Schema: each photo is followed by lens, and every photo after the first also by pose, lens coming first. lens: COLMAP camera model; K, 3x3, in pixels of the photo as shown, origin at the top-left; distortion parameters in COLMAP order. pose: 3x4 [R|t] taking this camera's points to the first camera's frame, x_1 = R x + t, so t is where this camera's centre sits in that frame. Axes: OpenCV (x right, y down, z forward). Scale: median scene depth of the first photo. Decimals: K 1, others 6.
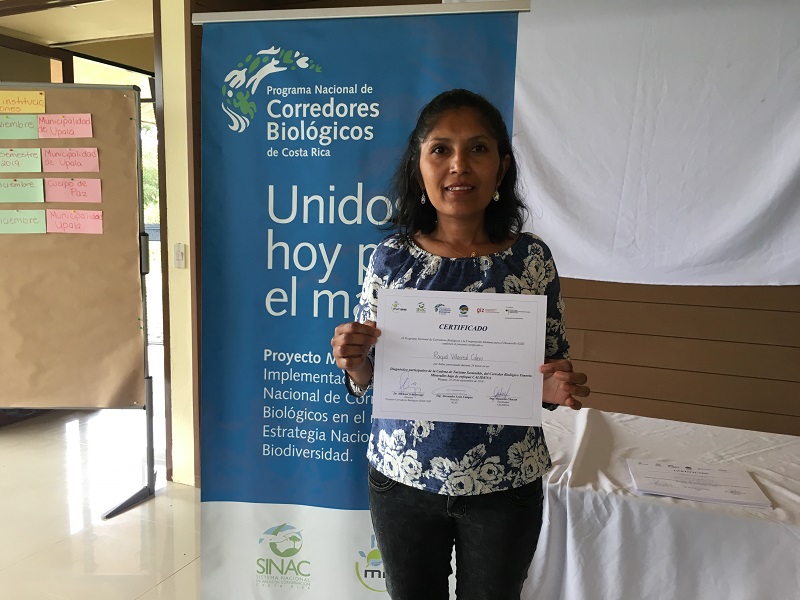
lens RADIAL K [[677.3, 0, 405.5], [0, 677.3, 300.6], [0, 0, 1]] dist [0.053382, -0.030344]
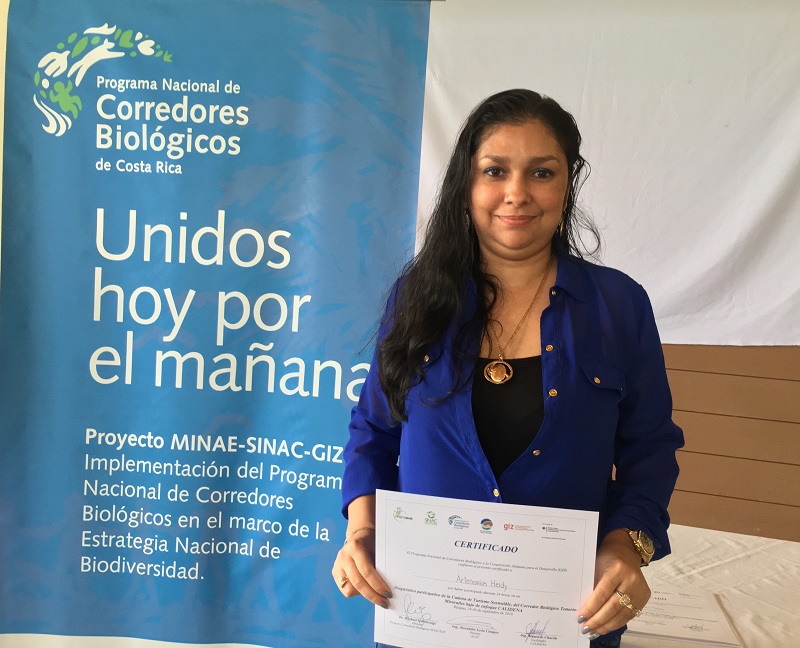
lens RADIAL K [[803.6, 0, 399.0], [0, 803.6, 331.0], [0, 0, 1]] dist [0.042772, 0.000000]
pose [[0.994629, 0.021572, 0.101233, 0.040947], [-0.020404, 0.999713, -0.012560, -0.031314], [-0.101475, 0.010427, 0.994783, 0.086382]]
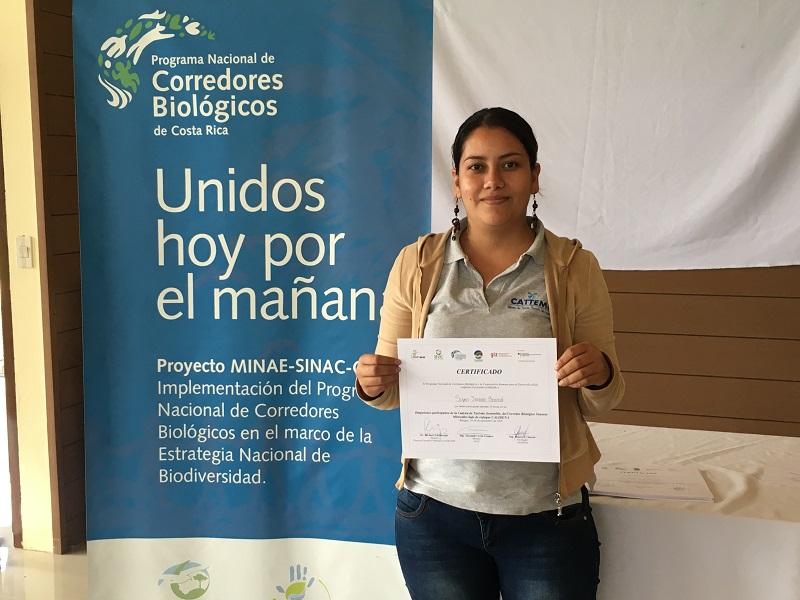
lens RADIAL K [[980.8, 0, 404.9], [0, 980.8, 301.5], [0, 0, 1]] dist [0.049548, 0.000000]
pose [[0.996198, -0.033566, 0.080386, 0.006735], [0.033780, 0.999428, -0.001310, 0.011492], [-0.080296, 0.004021, 0.996763, -0.274685]]
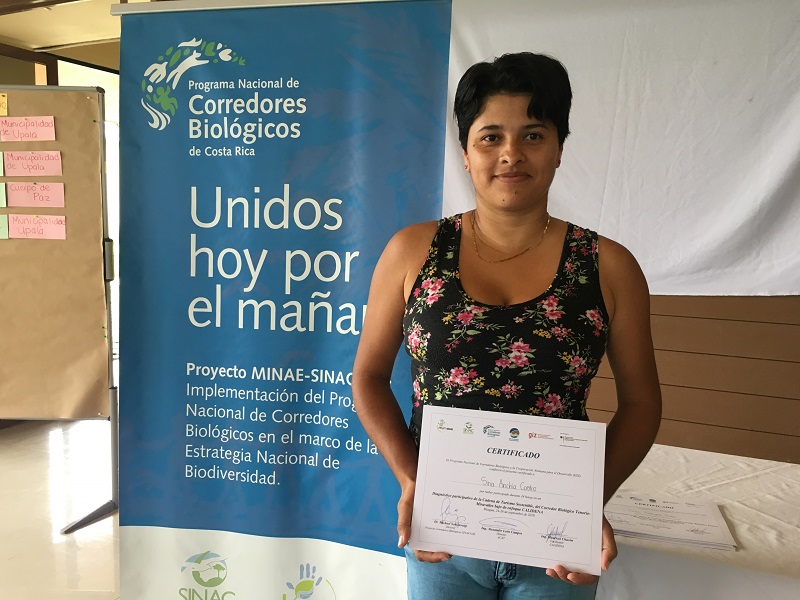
lens RADIAL K [[677.3, 0, 403.5], [0, 677.3, 300.7], [0, 0, 1]] dist [0.053382, -0.030344]
pose [[0.999590, 0.004364, -0.028315, 0.117098], [-0.004661, 0.999935, -0.010433, -0.005173], [0.028268, 0.010561, 0.999545, 0.076430]]
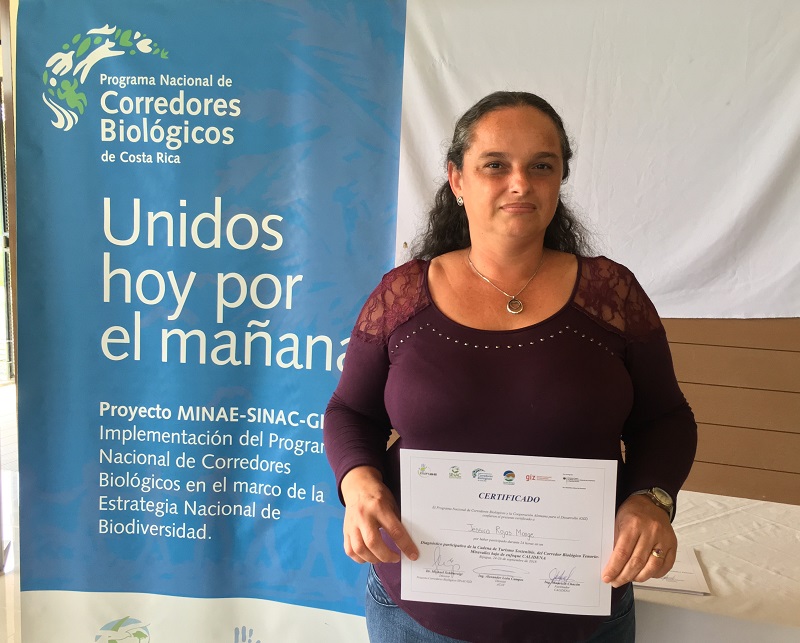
lens RADIAL K [[803.6, 0, 414.0], [0, 803.6, 334.5], [0, 0, 1]] dist [0.042772, 0.000000]
pose [[0.997605, 0.002823, 0.069114, 0.098321], [-0.003685, 0.999917, 0.012354, -0.021627], [-0.069073, -0.012579, 0.997532, 0.020327]]
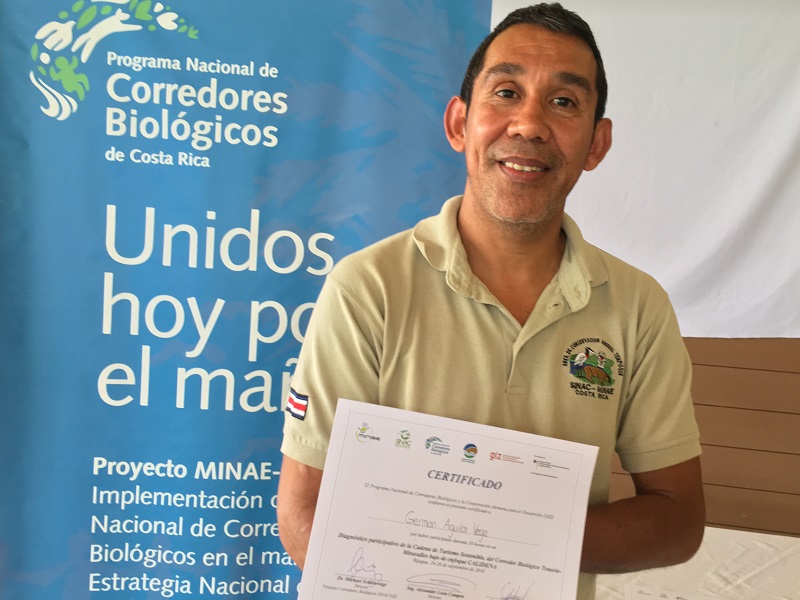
lens RADIAL K [[763.2, 0, 421.8], [0, 763.2, 313.1], [0, 0, 1]] dist [0.031519, 0.000000]
pose [[0.974521, 0.017959, 0.223575, -0.071648], [-0.018573, 0.999827, 0.000643, -0.073272], [-0.223525, -0.004779, 0.974687, 0.223127]]
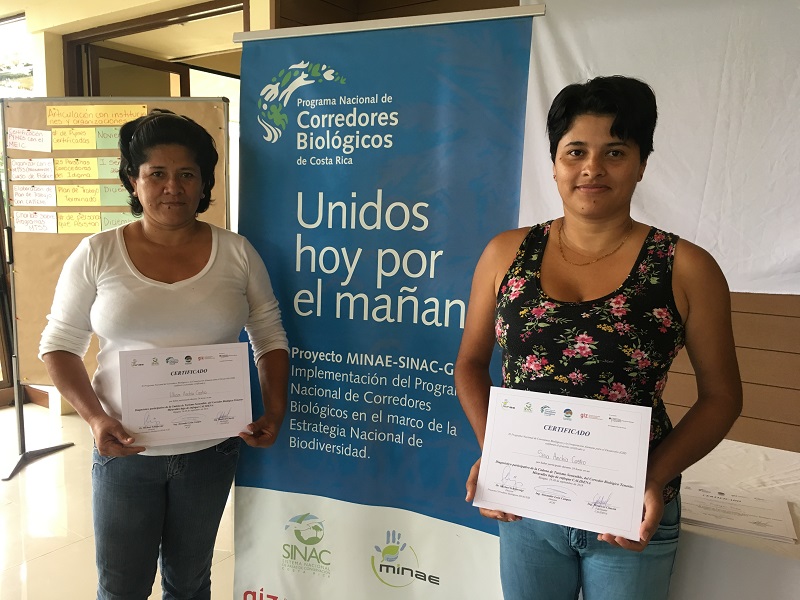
lens RADIAL K [[677.3, 0, 402.8], [0, 677.3, 301.2], [0, 0, 1]] dist [0.053382, -0.030344]
pose [[0.982072, 0.024235, -0.186943, 0.160870], [-0.023690, 0.999706, 0.005147, -0.009572], [0.187013, -0.000626, 0.982357, -0.006984]]
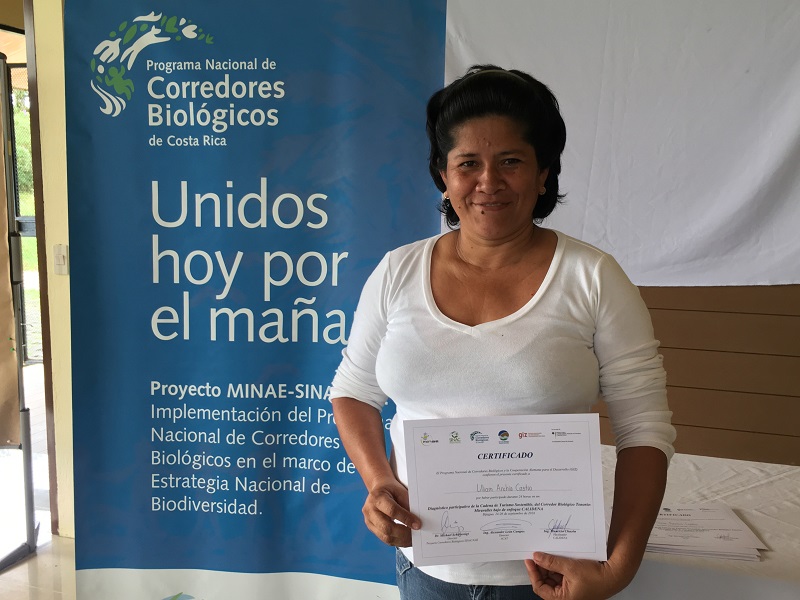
lens RADIAL K [[802.7, 0, 402.2], [0, 802.7, 302.3], [0, 0, 1]] dist [0.044580, 0.000000]
pose [[0.998256, -0.018820, 0.055962, 0.042749], [0.018617, 0.999818, 0.004151, -0.022278], [-0.056030, -0.003102, 0.998424, 0.012939]]
